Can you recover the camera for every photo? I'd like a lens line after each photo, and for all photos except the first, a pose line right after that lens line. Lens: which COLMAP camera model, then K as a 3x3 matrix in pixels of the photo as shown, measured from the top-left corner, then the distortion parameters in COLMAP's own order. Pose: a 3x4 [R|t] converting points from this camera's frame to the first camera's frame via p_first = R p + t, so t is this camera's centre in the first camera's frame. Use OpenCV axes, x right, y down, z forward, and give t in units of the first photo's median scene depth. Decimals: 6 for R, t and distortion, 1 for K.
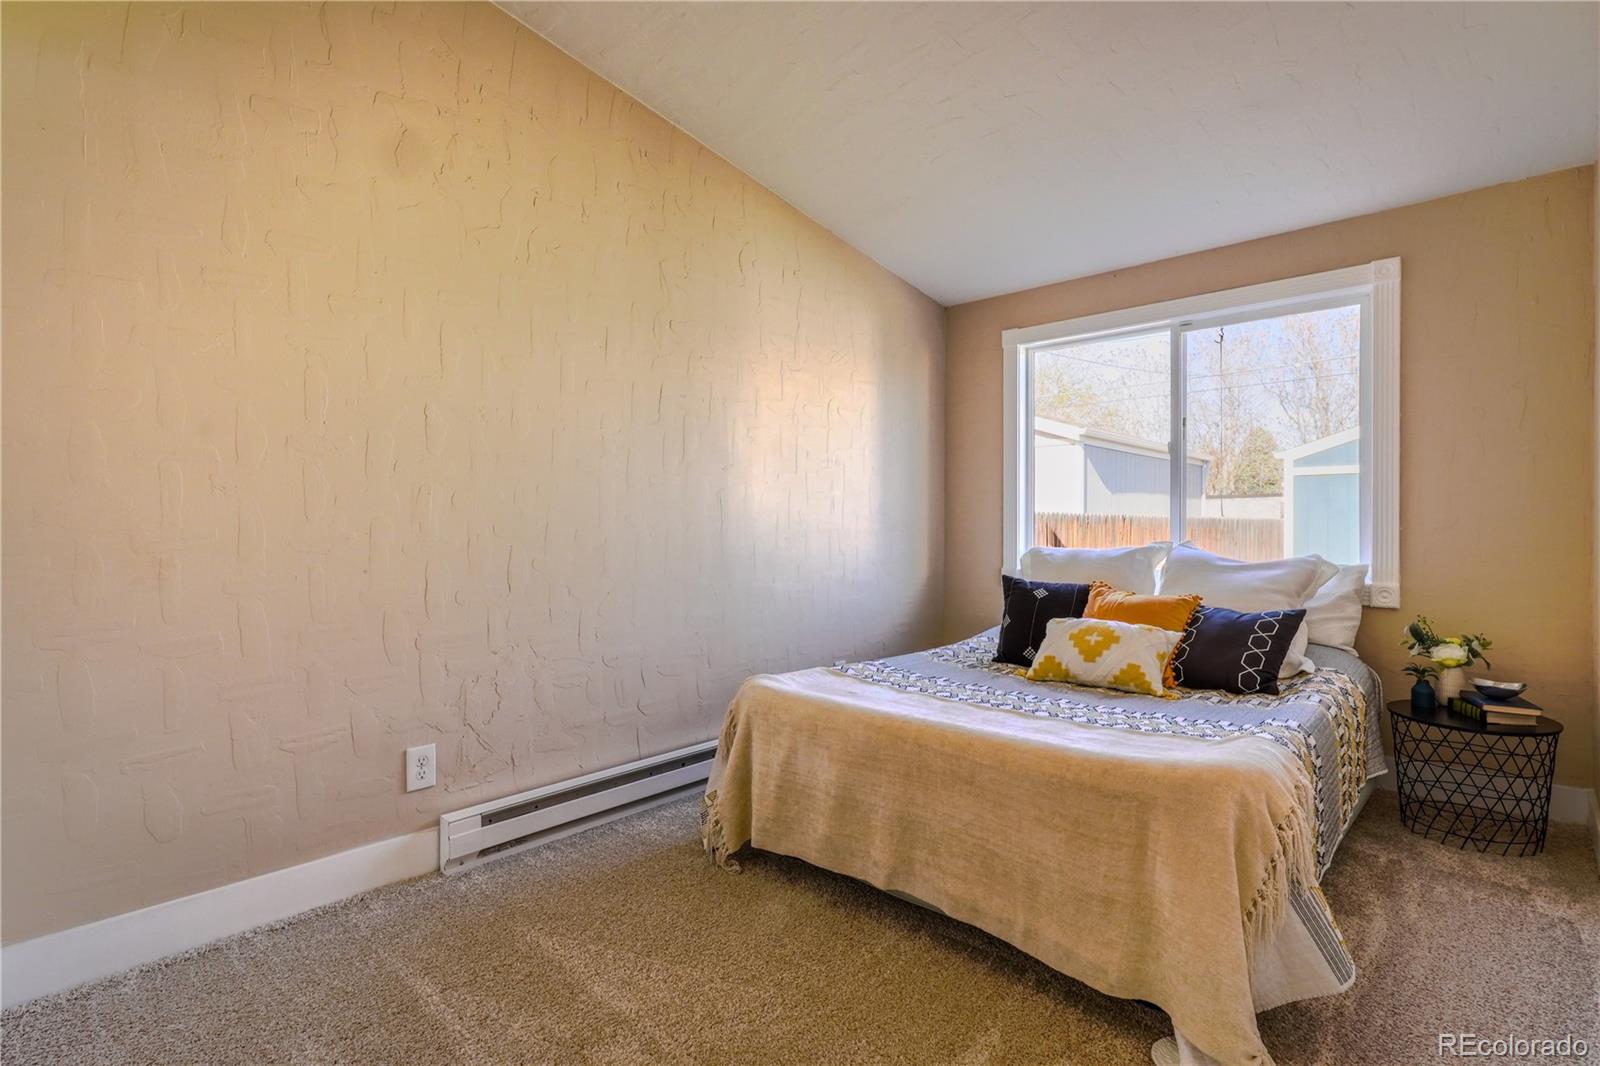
lens RADIAL K [[762.1, 0, 793.4], [0, 762.1, 533.6], [0, 0, 1]] dist [0.012890, -0.004083]
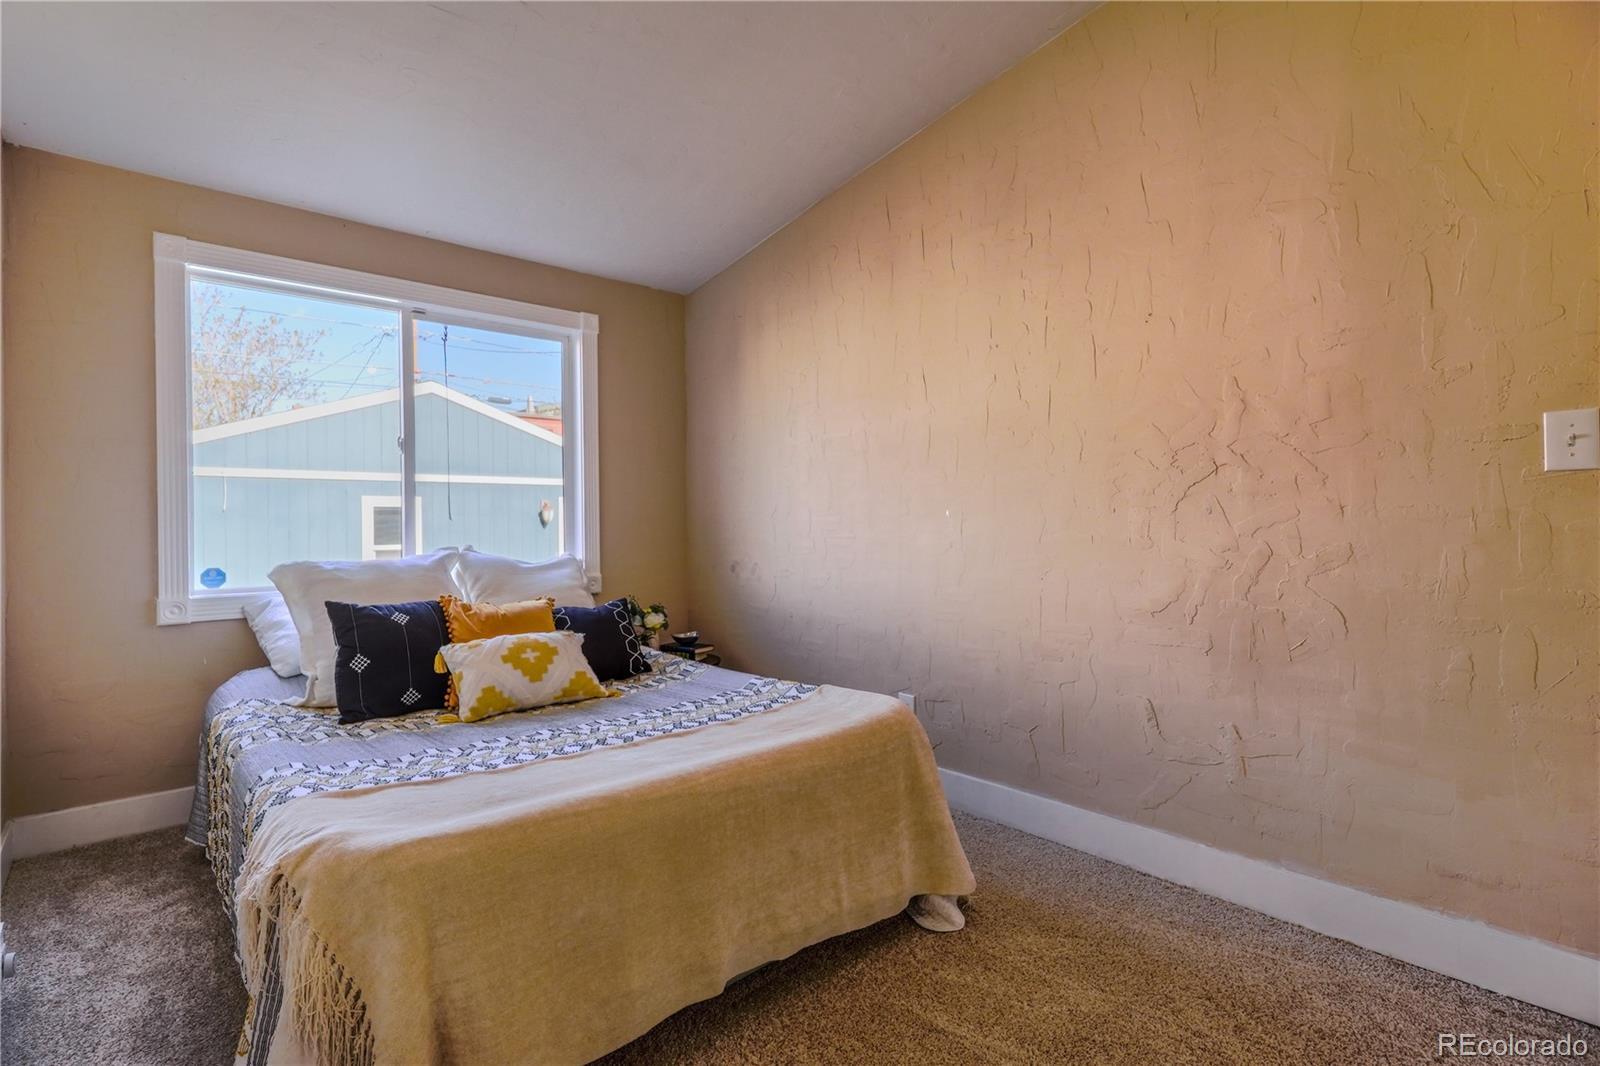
lens RADIAL K [[762.1, 0, 799.7], [0, 762.1, 523.7], [0, 0, 1]] dist [0.012890, -0.004083]
pose [[0.113566, -0.003704, 0.993524, -0.461297], [0.022320, 0.999750, 0.001176, -0.011337], [-0.993280, 0.022042, 0.113620, 0.578933]]
